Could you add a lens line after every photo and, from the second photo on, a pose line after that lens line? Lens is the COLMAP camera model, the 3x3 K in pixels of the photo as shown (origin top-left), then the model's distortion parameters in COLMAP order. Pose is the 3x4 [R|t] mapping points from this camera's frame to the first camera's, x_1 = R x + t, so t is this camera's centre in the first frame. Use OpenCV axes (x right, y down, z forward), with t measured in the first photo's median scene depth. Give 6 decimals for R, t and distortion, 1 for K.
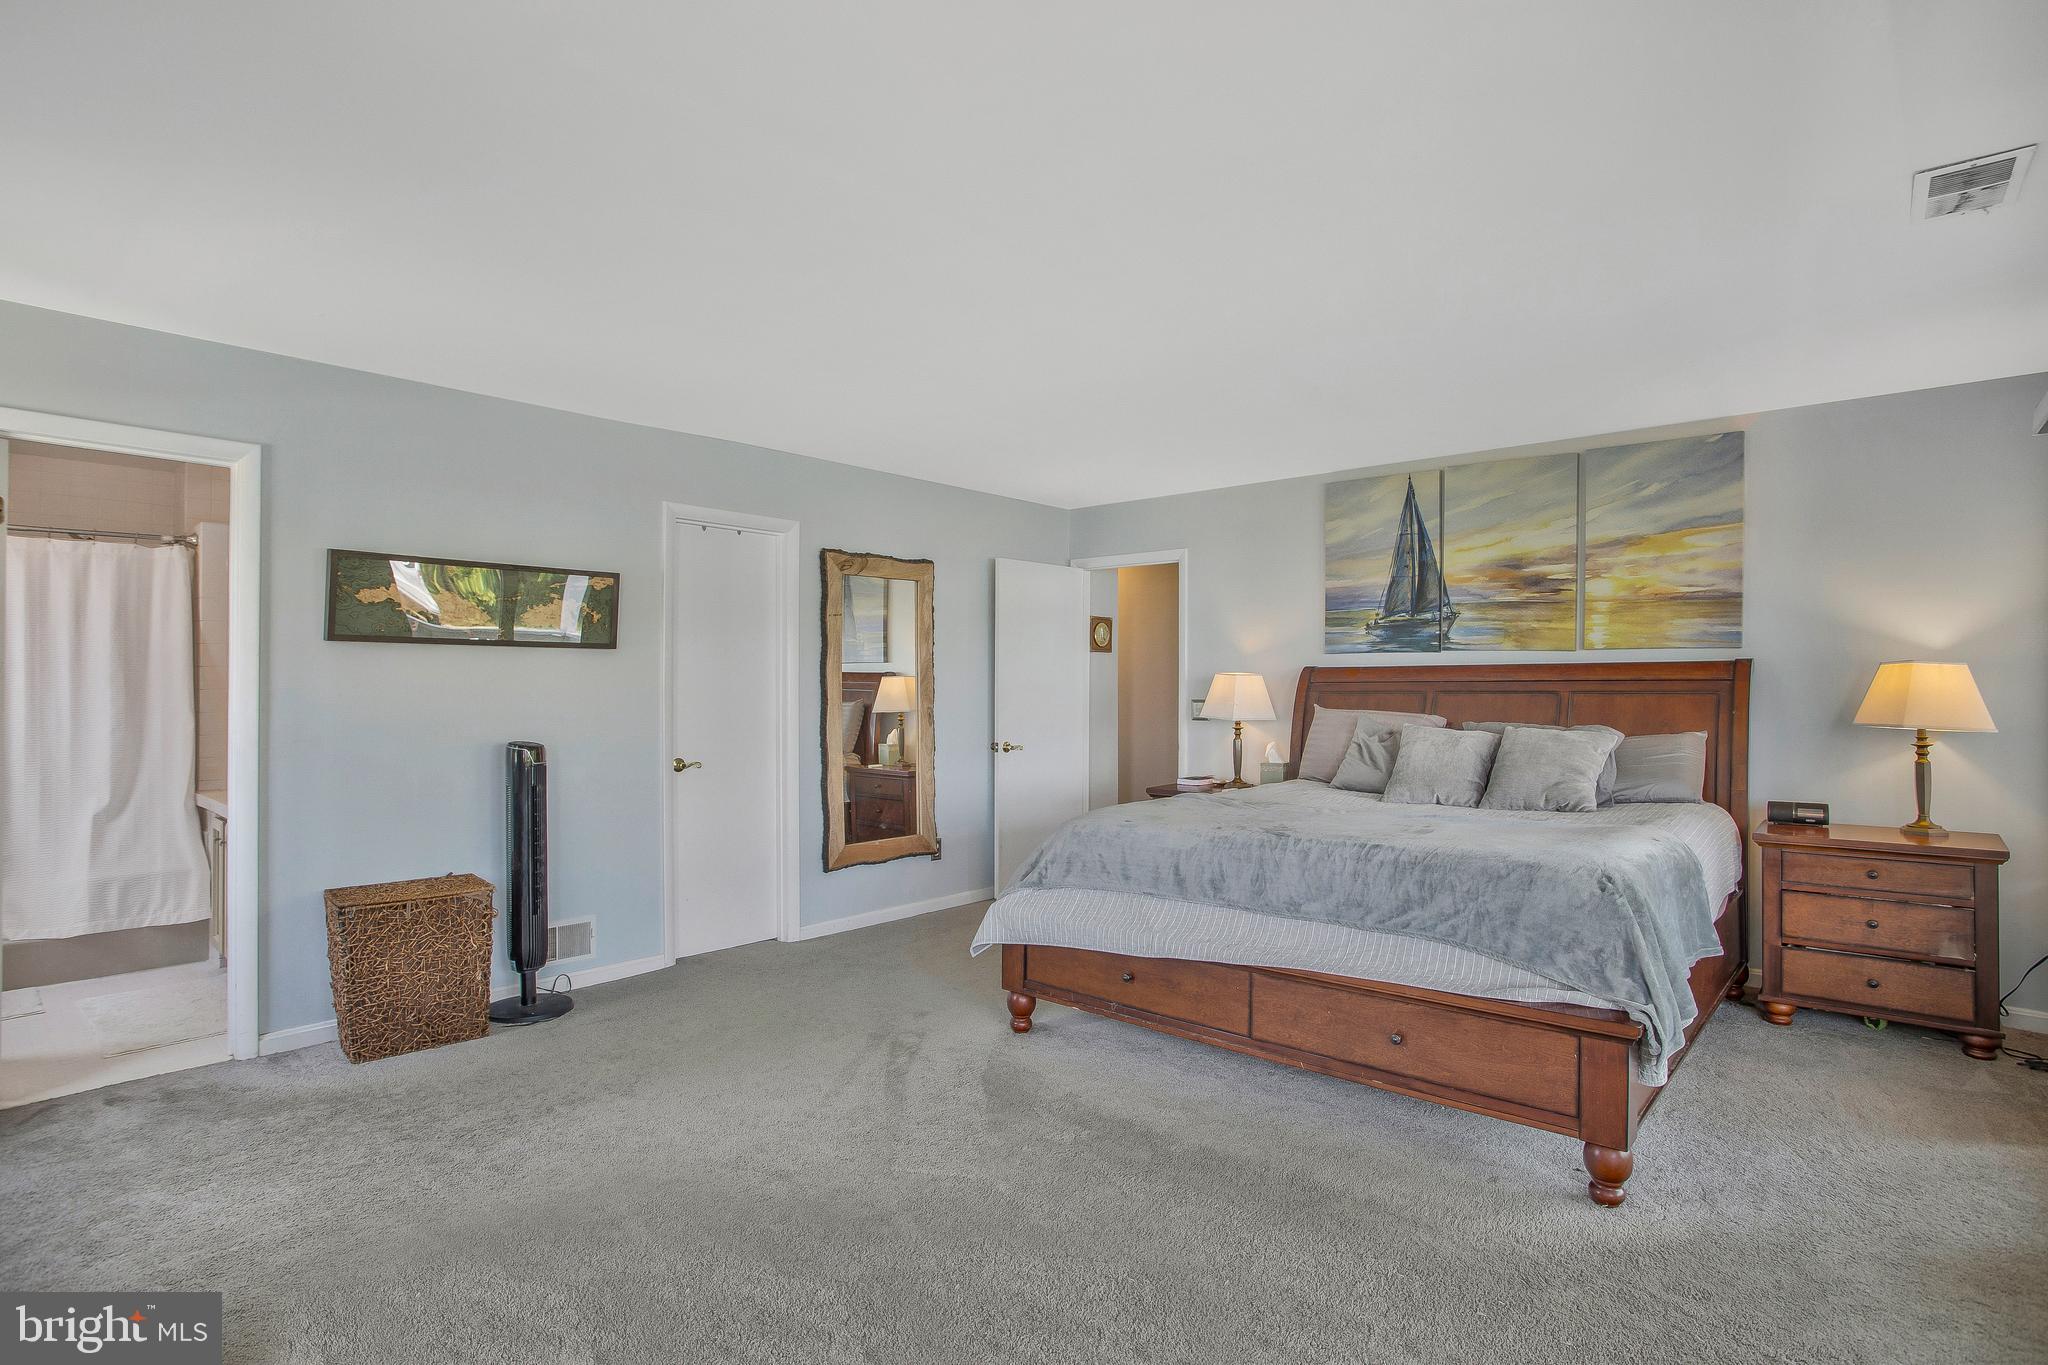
lens RADIAL K [[1030.4, 0, 1026.1], [0, 1030.4, 666.2], [0, 0, 1]] dist [-0.005449, 0.000536]
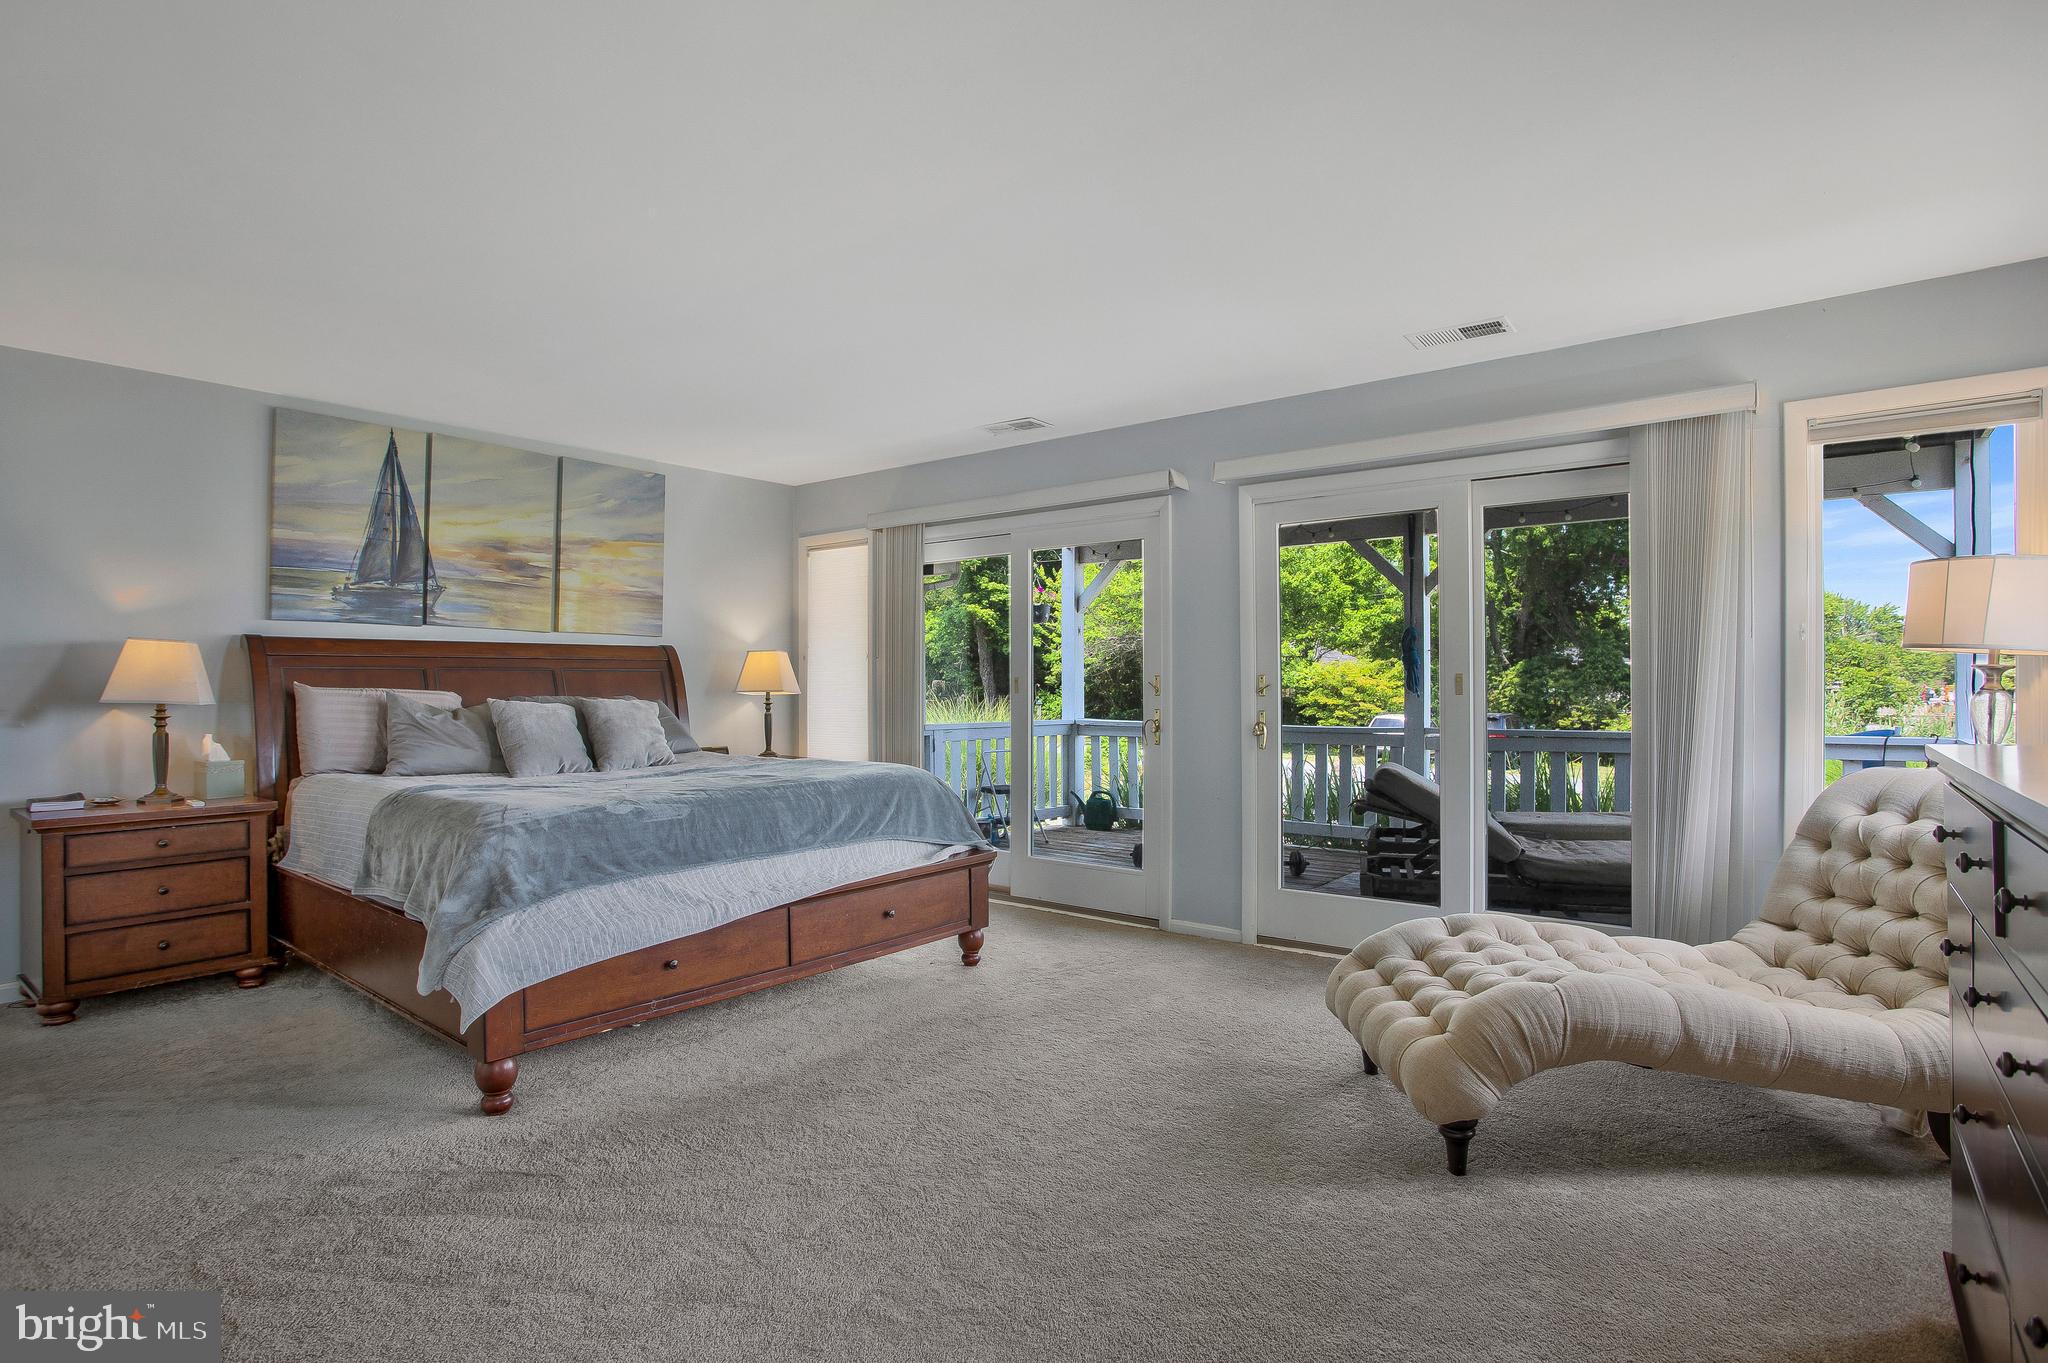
lens RADIAL K [[1030.4, 0, 1026.8], [0, 1030.4, 699.7], [0, 0, 1]] dist [-0.005449, 0.000536]
pose [[-0.038651, -0.030297, 0.998793, -0.584254], [-0.028365, 0.999171, 0.029210, 0.011041], [-0.998850, -0.027202, -0.039478, 0.485566]]
